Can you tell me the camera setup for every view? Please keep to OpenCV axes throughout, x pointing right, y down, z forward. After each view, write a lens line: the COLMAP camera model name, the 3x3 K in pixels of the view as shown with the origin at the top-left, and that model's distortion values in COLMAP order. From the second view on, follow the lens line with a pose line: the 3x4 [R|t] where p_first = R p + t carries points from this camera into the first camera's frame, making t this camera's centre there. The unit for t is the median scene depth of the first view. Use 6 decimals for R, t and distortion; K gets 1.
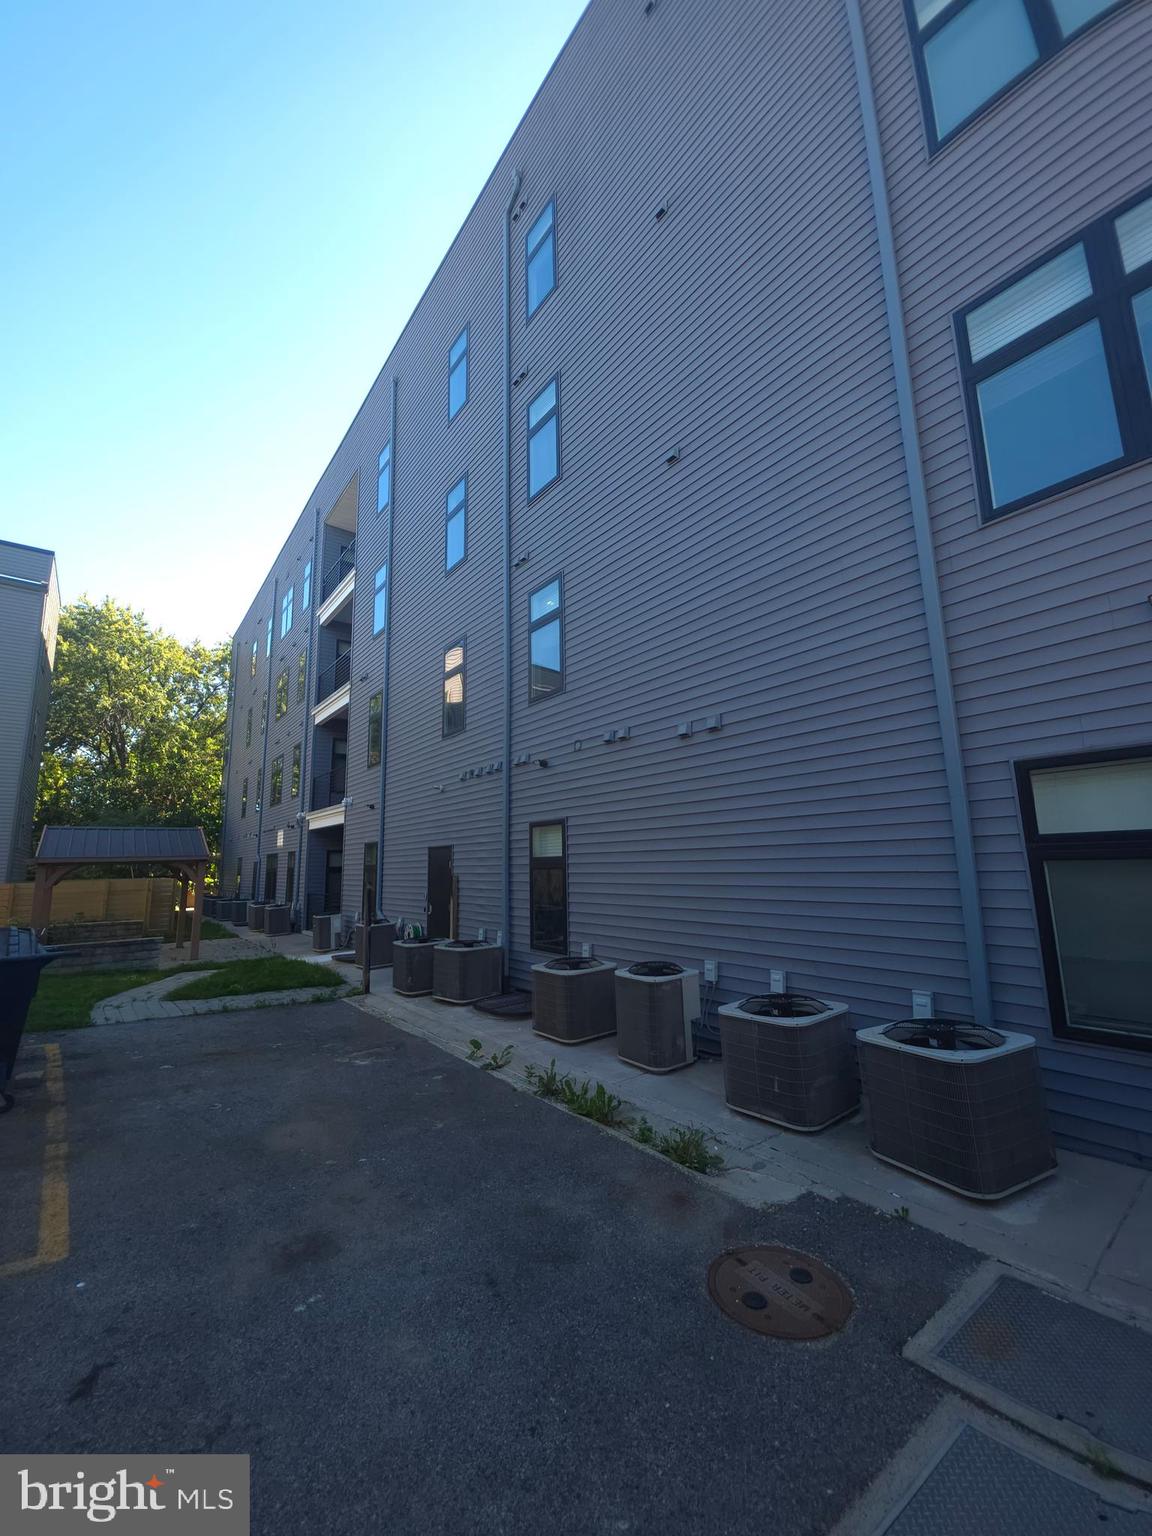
lens RADIAL K [[612.2, 0, 579.0], [0, 612.2, 762.1], [0, 0, 1]] dist [-0.000285, -0.000473]
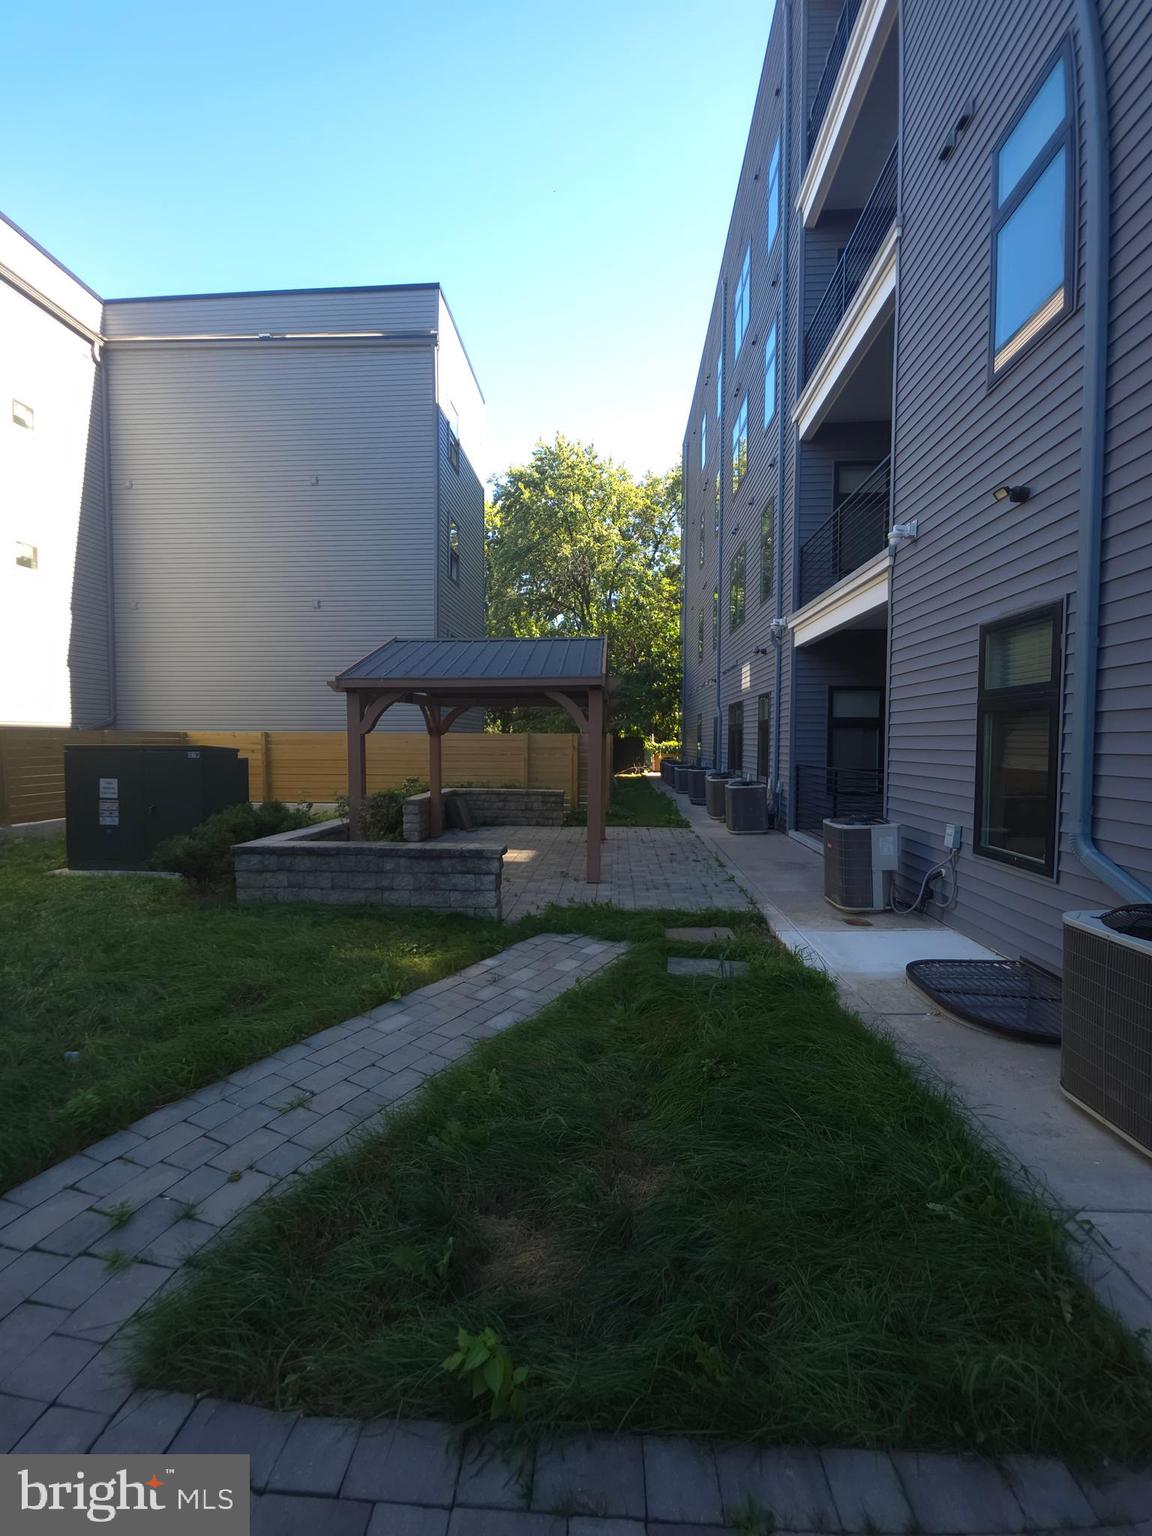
lens RADIAL K [[612.2, 0, 579.0], [0, 612.2, 762.1], [0, 0, 1]] dist [-0.000285, -0.000473]
pose [[0.751705, 0.050257, -0.657581, -0.188996], [0.086406, 0.980992, 0.173748, 0.082992], [0.653814, -0.187426, 0.733075, 0.390658]]
